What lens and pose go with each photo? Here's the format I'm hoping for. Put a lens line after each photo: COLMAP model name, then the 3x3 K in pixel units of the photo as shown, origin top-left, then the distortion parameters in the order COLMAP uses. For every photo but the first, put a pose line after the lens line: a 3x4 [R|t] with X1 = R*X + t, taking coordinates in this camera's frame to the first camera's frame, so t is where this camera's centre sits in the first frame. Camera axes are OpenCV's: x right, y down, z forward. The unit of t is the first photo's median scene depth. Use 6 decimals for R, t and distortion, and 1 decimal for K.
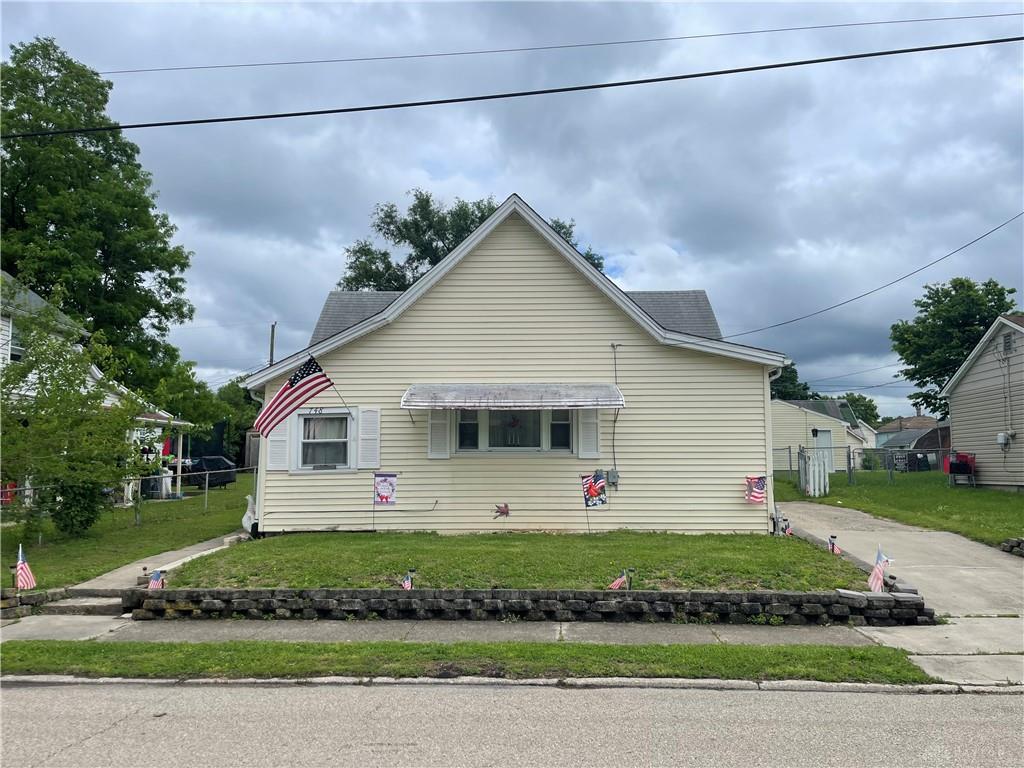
lens RADIAL K [[770.1, 0, 512.0], [0, 770.1, 384.0], [0, 0, 1]] dist [0.075007, -0.097327]
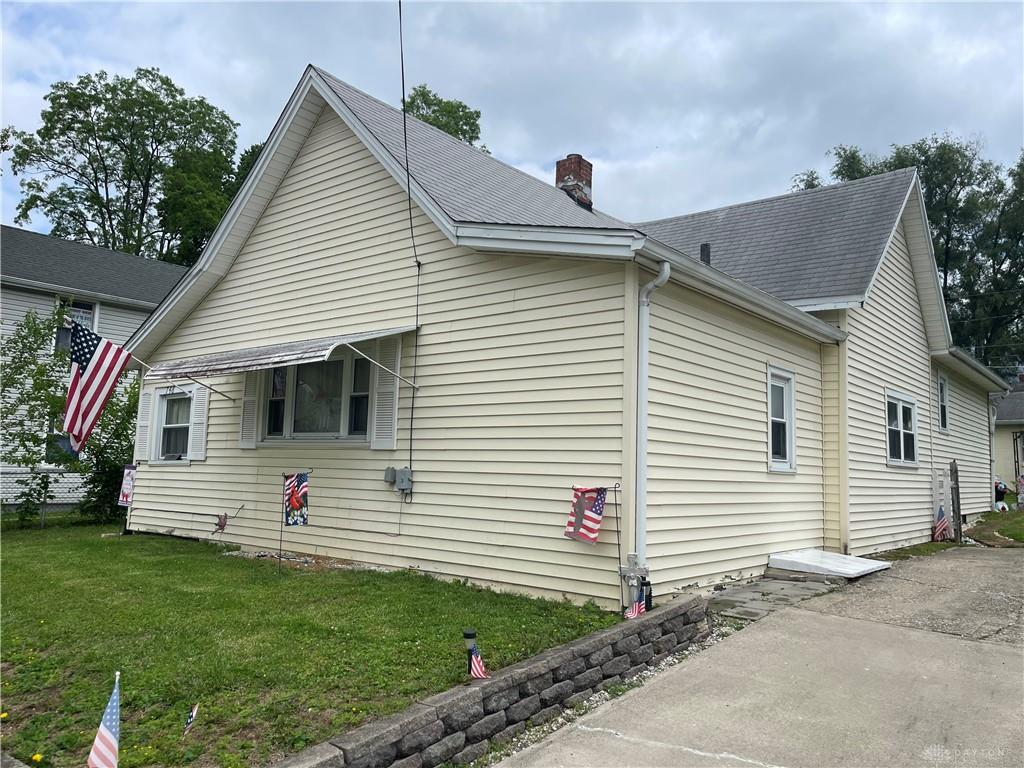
lens RADIAL K [[770.1, 0, 512.0], [0, 770.1, 384.0], [0, 0, 1]] dist [0.075007, -0.097327]
pose [[0.786564, -0.043490, -0.615975, 0.566088], [0.037996, 0.999035, -0.022017, 0.061183], [0.616338, -0.006087, 0.787458, 0.571764]]
